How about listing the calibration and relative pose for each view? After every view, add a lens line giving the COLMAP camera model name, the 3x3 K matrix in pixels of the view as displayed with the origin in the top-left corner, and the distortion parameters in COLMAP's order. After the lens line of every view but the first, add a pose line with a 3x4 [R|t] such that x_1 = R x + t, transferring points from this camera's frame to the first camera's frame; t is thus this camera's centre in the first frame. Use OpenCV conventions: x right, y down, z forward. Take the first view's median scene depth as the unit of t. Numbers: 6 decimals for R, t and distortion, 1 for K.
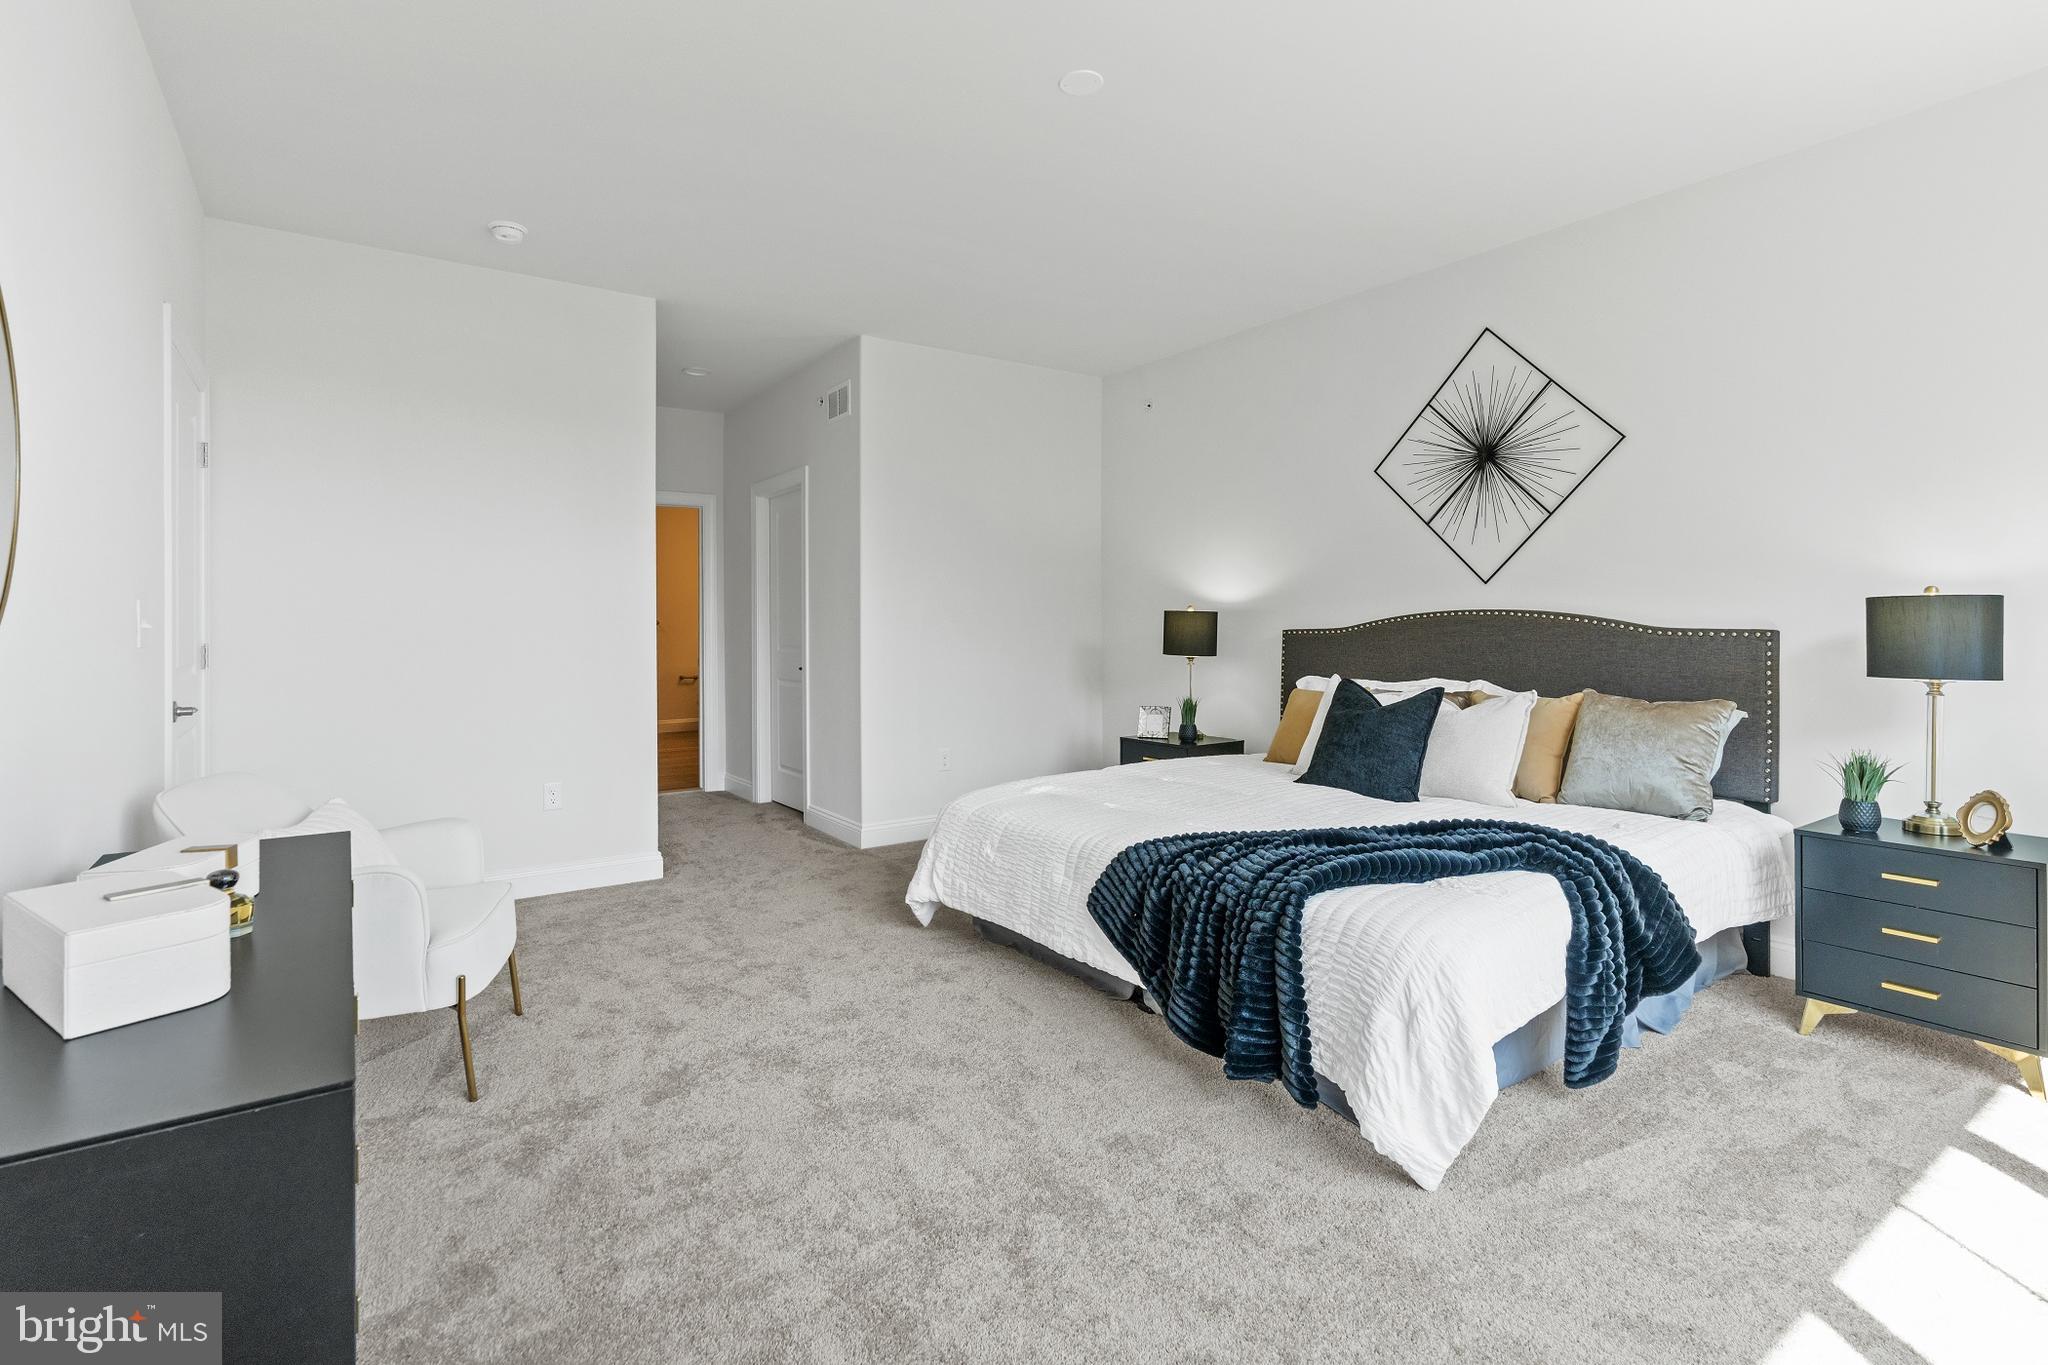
lens RADIAL K [[978.7, 0, 1021.1], [0, 978.7, 617.7], [0, 0, 1]] dist [0.003358, 0.000395]
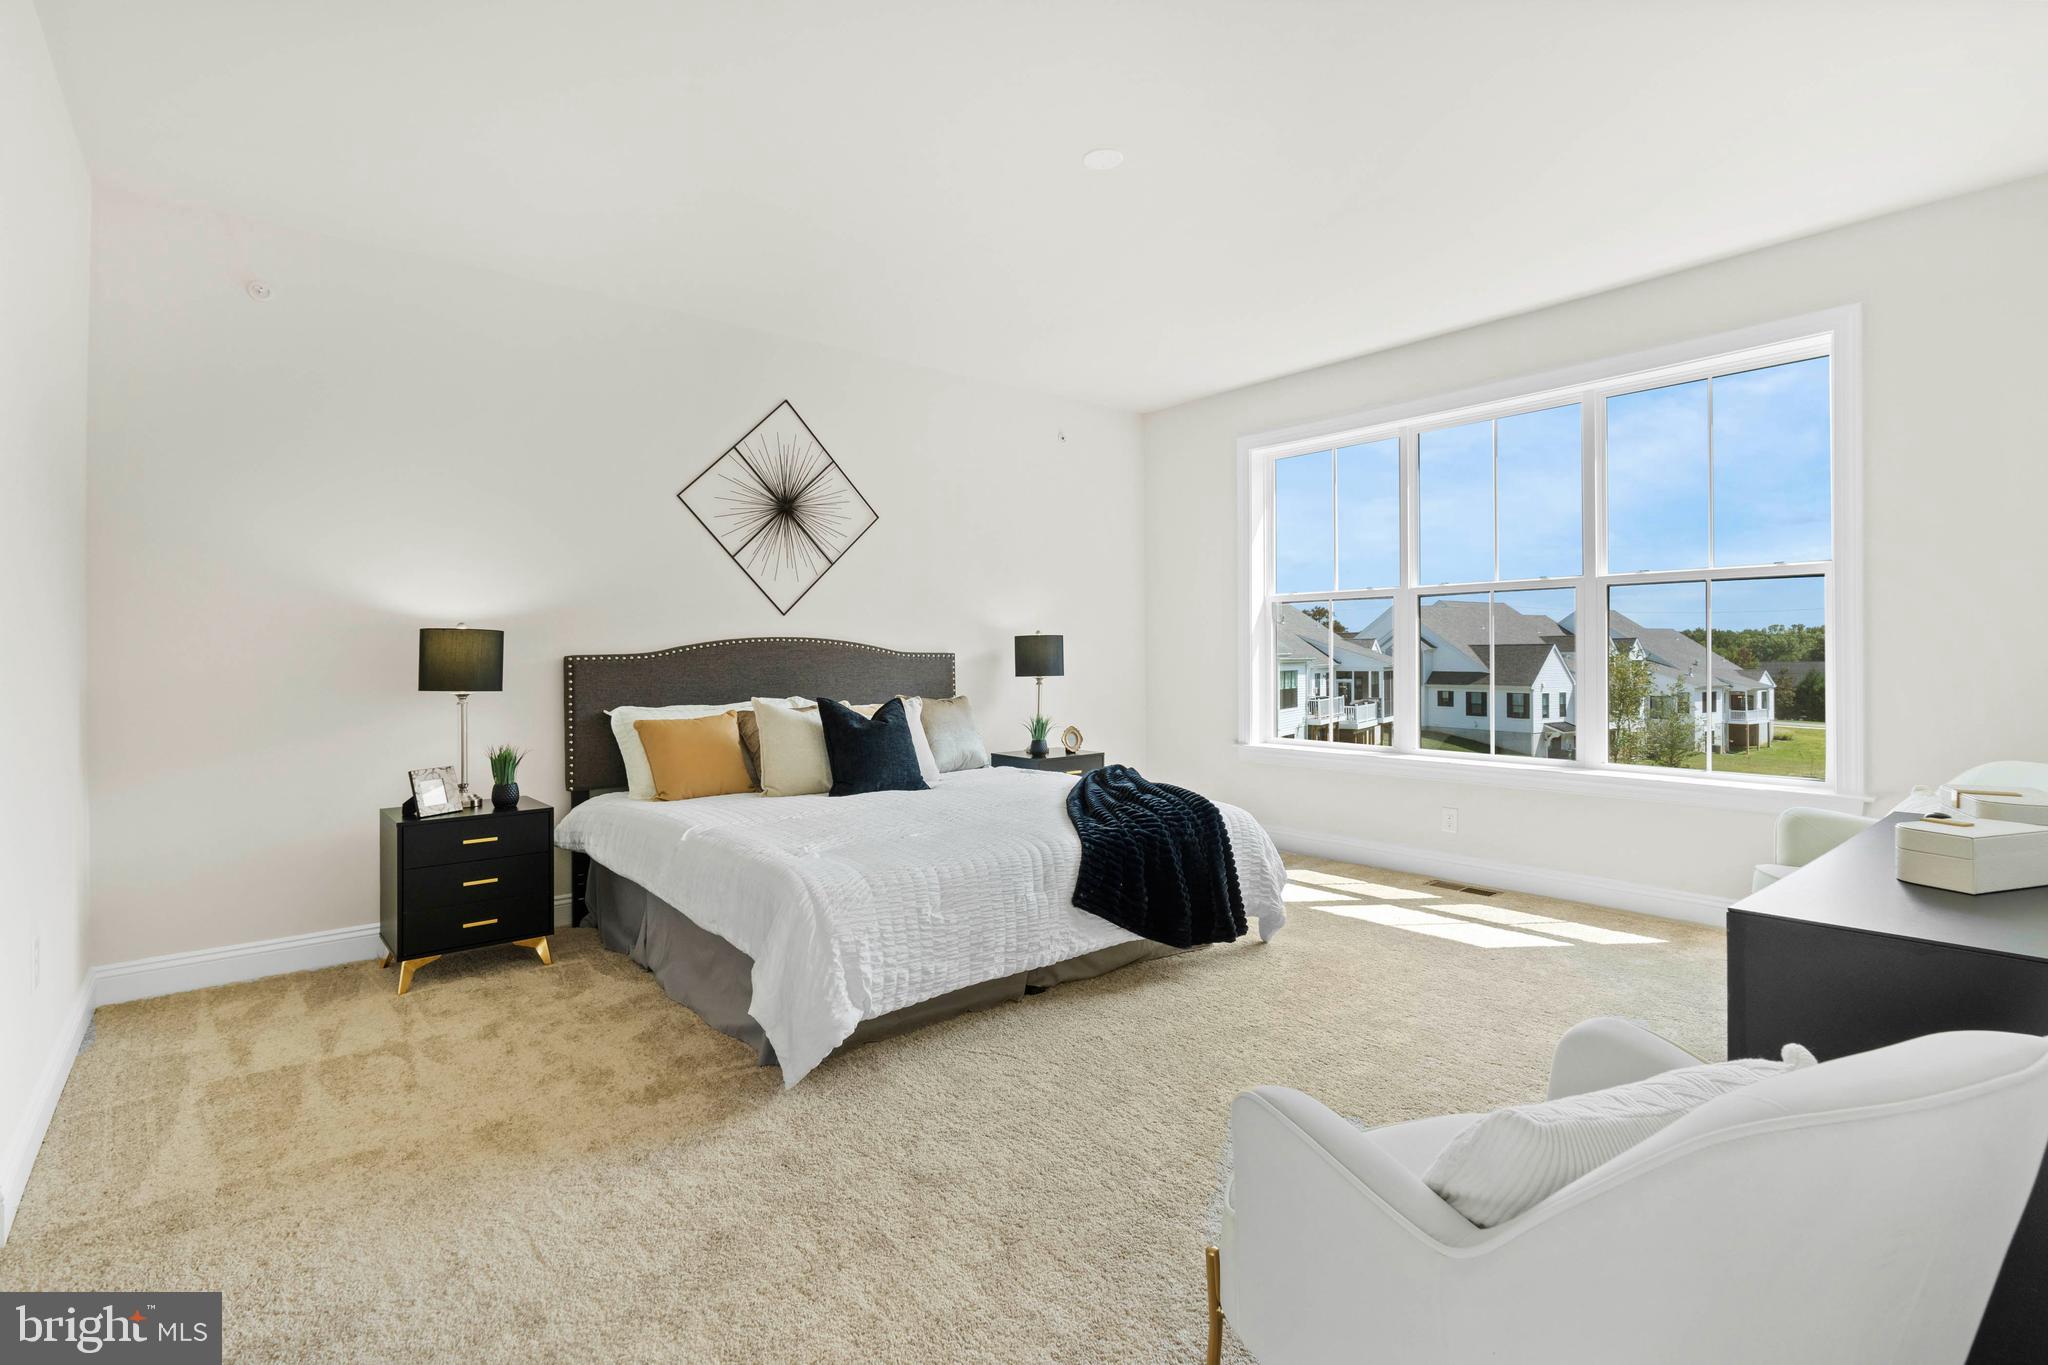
lens RADIAL K [[926.6, 0, 1013.9], [0, 926.6, 691.4], [0, 0, 1]] dist [-0.002728, -0.000071]
pose [[-0.085134, -0.042975, 0.995442, -0.702730], [-0.009746, 0.999058, 0.042297, 0.008202], [-0.996322, -0.006101, -0.085473, 0.843567]]
